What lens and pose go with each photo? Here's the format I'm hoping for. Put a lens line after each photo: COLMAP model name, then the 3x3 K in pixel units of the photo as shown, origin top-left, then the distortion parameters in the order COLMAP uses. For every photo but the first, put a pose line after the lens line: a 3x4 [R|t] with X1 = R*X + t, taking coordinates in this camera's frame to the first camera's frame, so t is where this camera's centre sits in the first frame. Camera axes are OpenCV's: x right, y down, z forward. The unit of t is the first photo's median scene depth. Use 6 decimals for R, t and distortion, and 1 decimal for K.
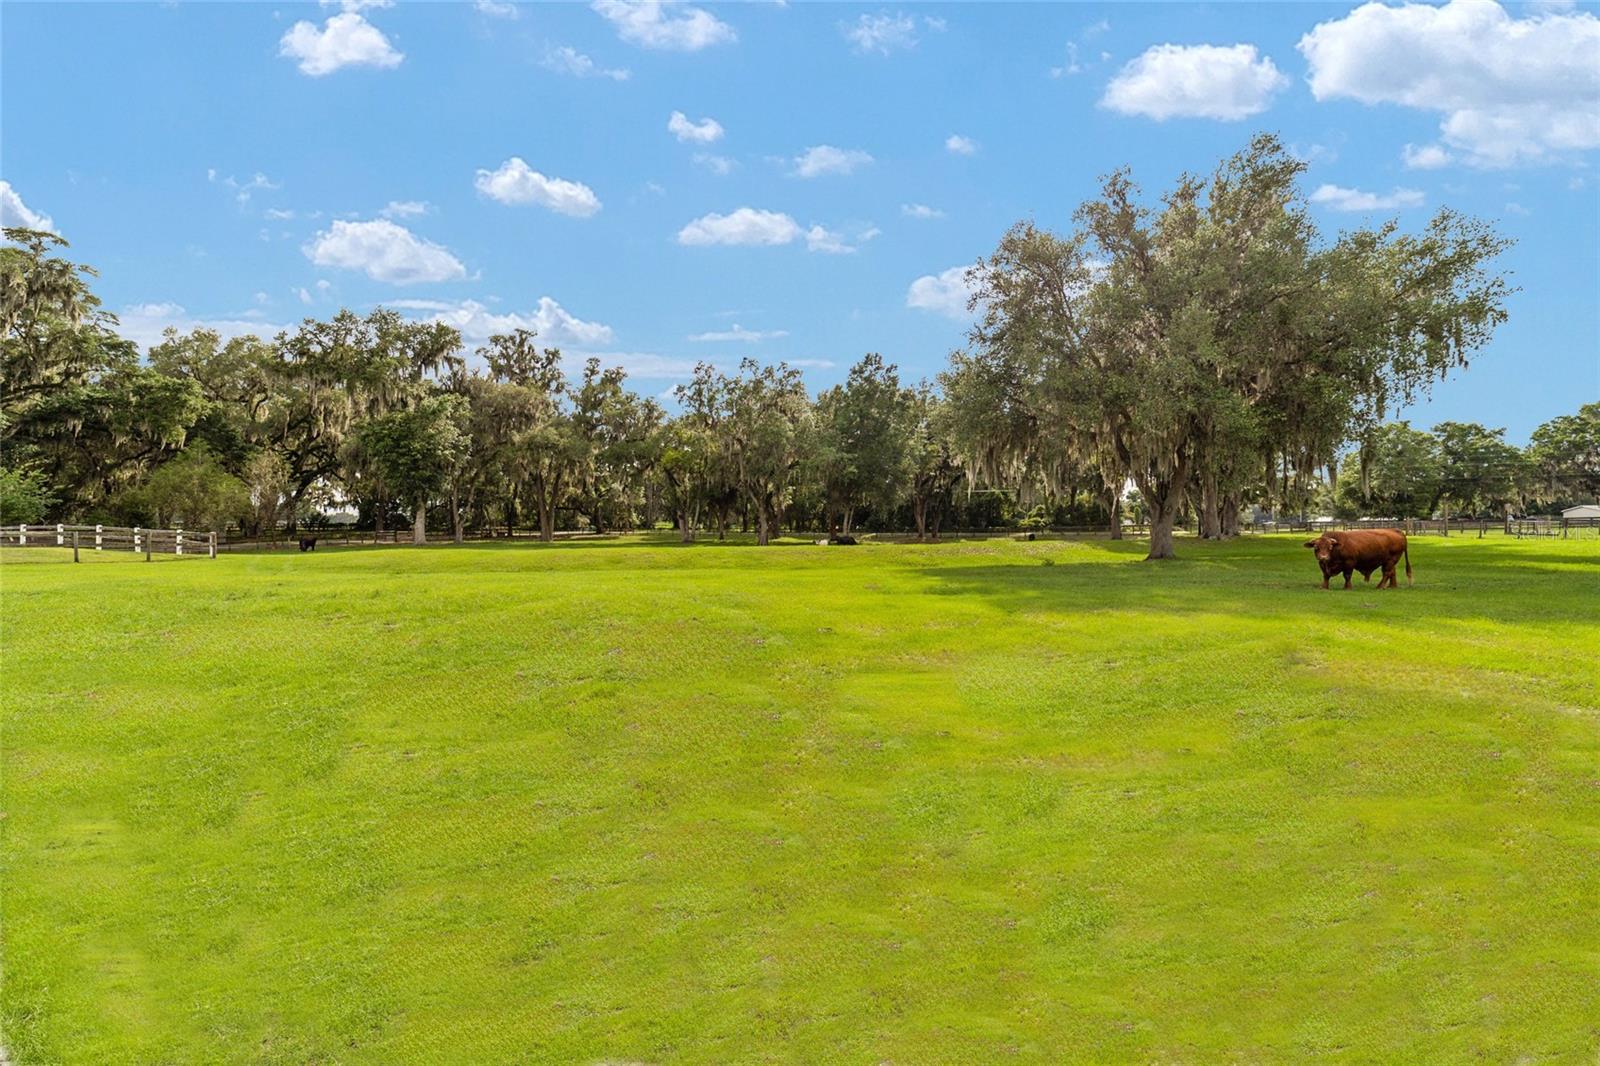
lens RADIAL K [[625.9, 0, 805.2], [0, 625.9, 528.2], [0, 0, 1]] dist [0.000682, -0.000072]
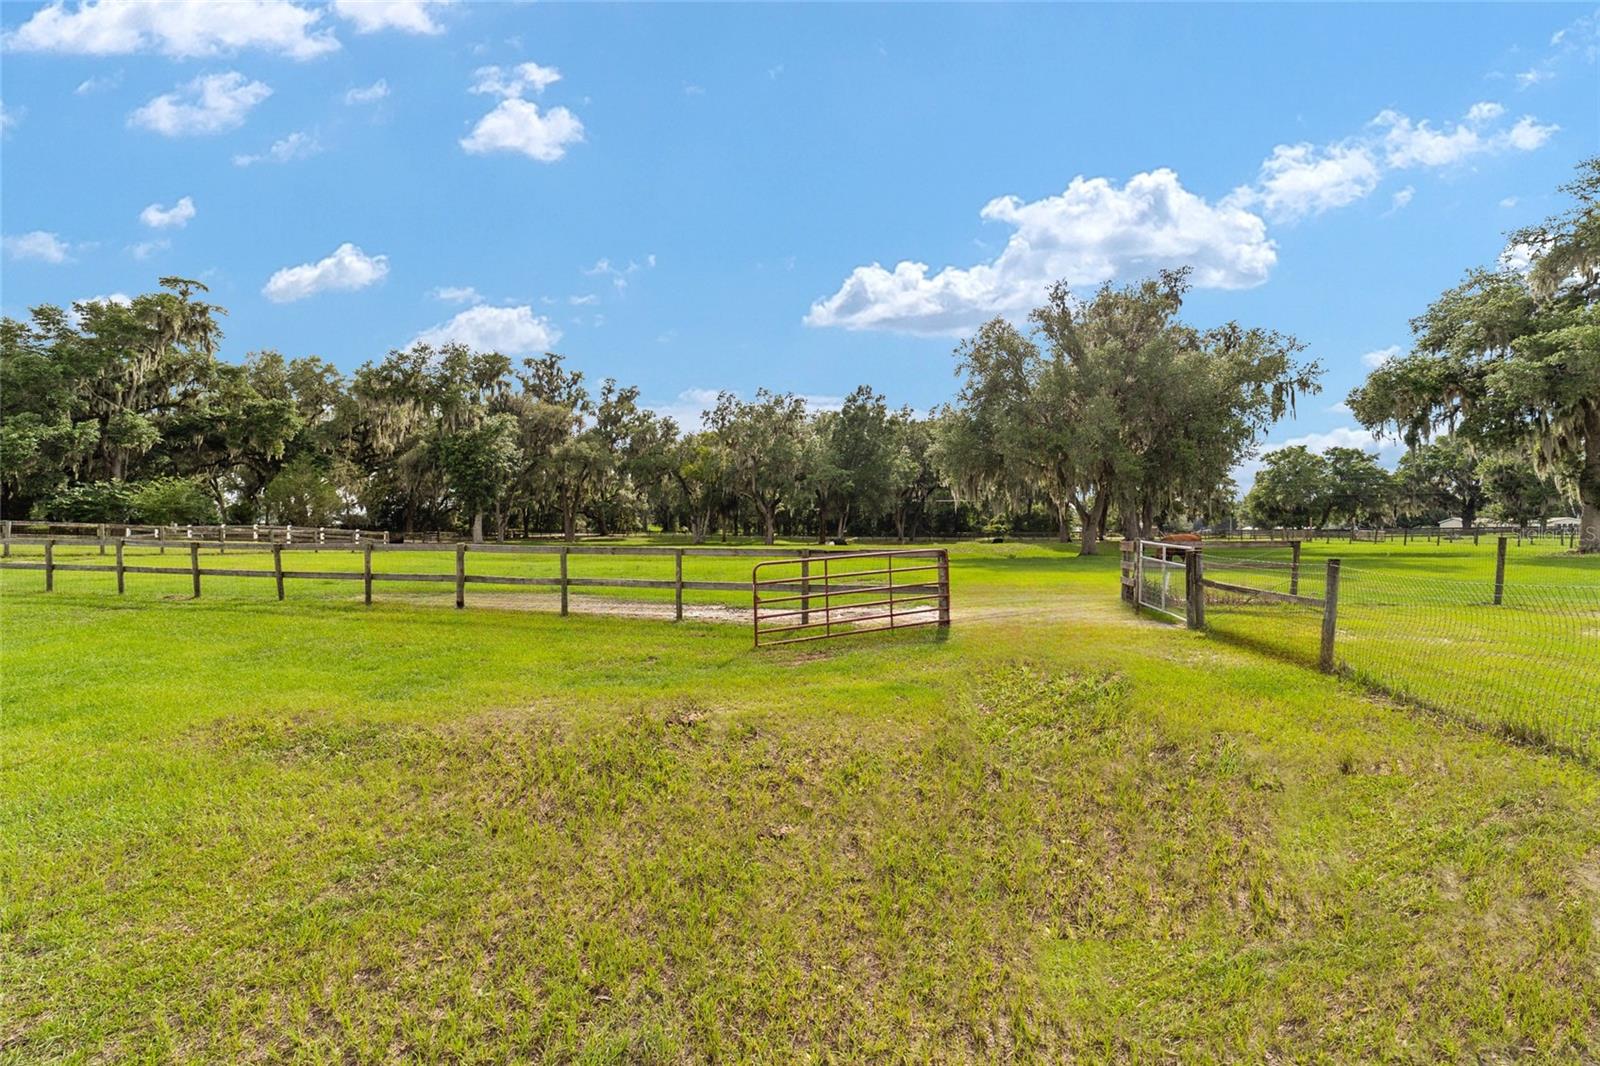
lens RADIAL K [[625.9, 0, 805.2], [0, 625.9, 528.2], [0, 0, 1]] dist [0.000682, -0.000072]
pose [[0.998190, 0.007712, 0.059635, -0.071999], [-0.007293, 0.999947, -0.007230, 0.001446], [-0.059688, 0.006782, 0.998194, -0.172538]]
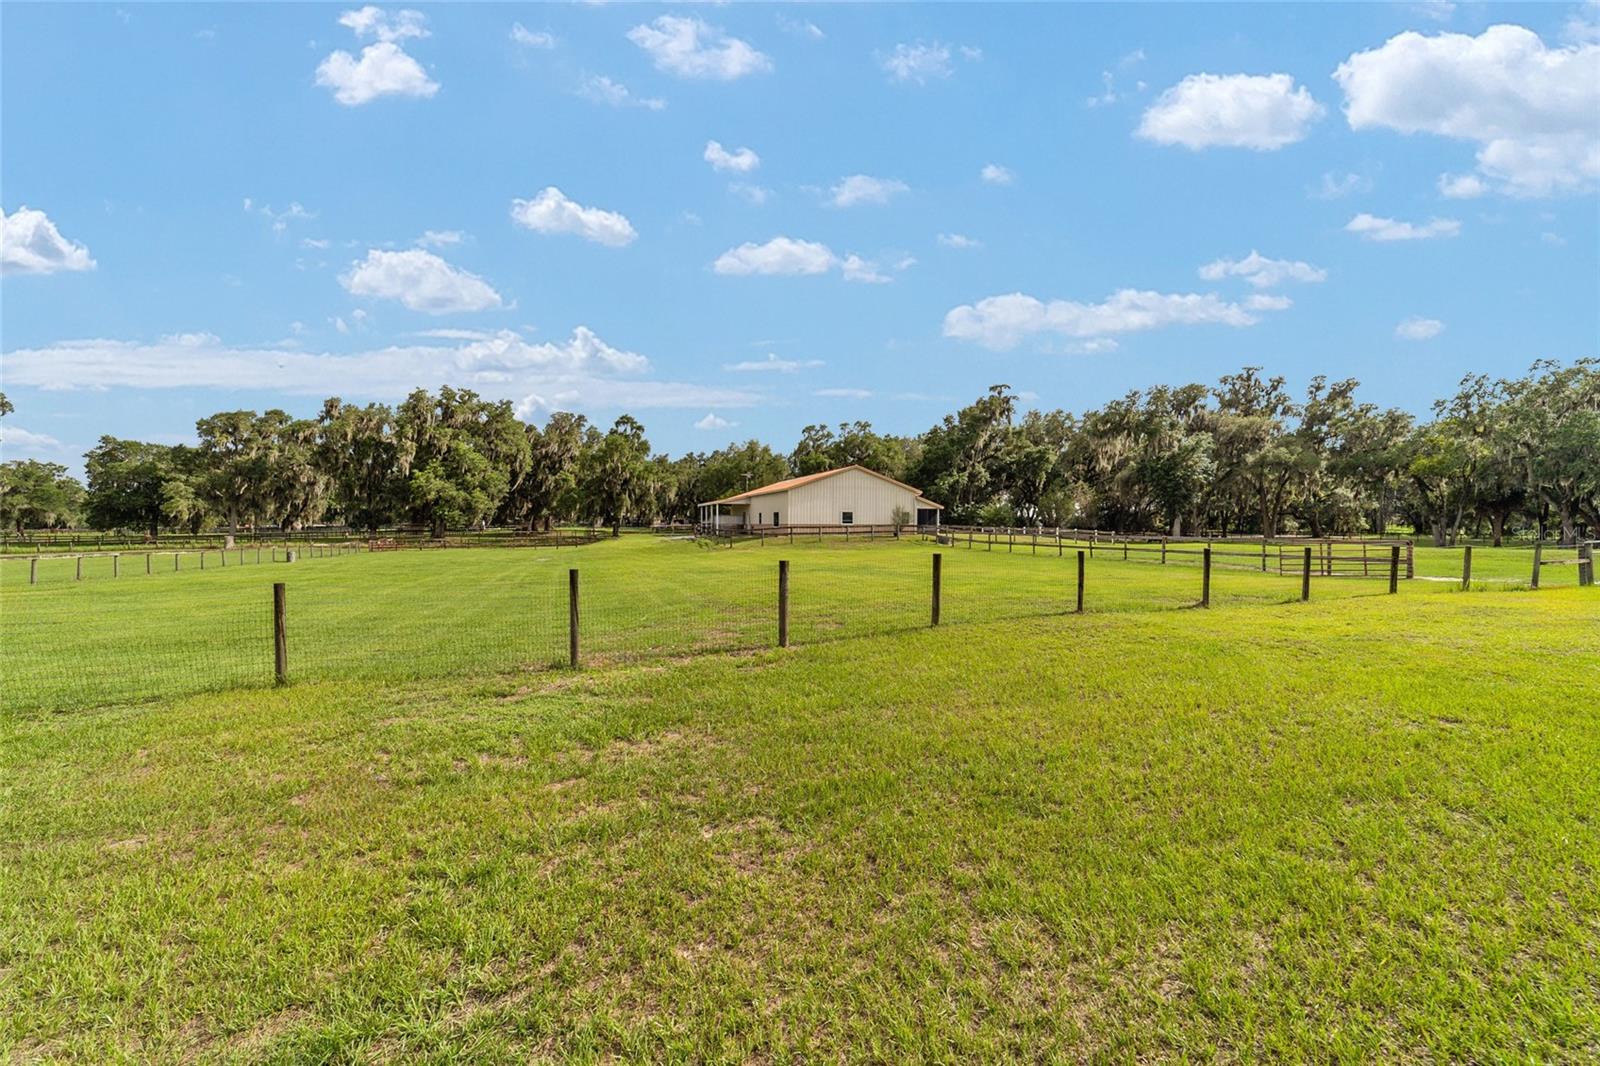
lens RADIAL K [[627.7, 0, 796.5], [0, 627.7, 523.3], [0, 0, 1]] dist [0.000308, 0.008031]
pose [[0.564878, 0.002207, -0.825171, 0.067918], [-0.011775, 0.999916, -0.005386, 0.001572], [0.825090, 0.012759, 0.564857, -0.469259]]
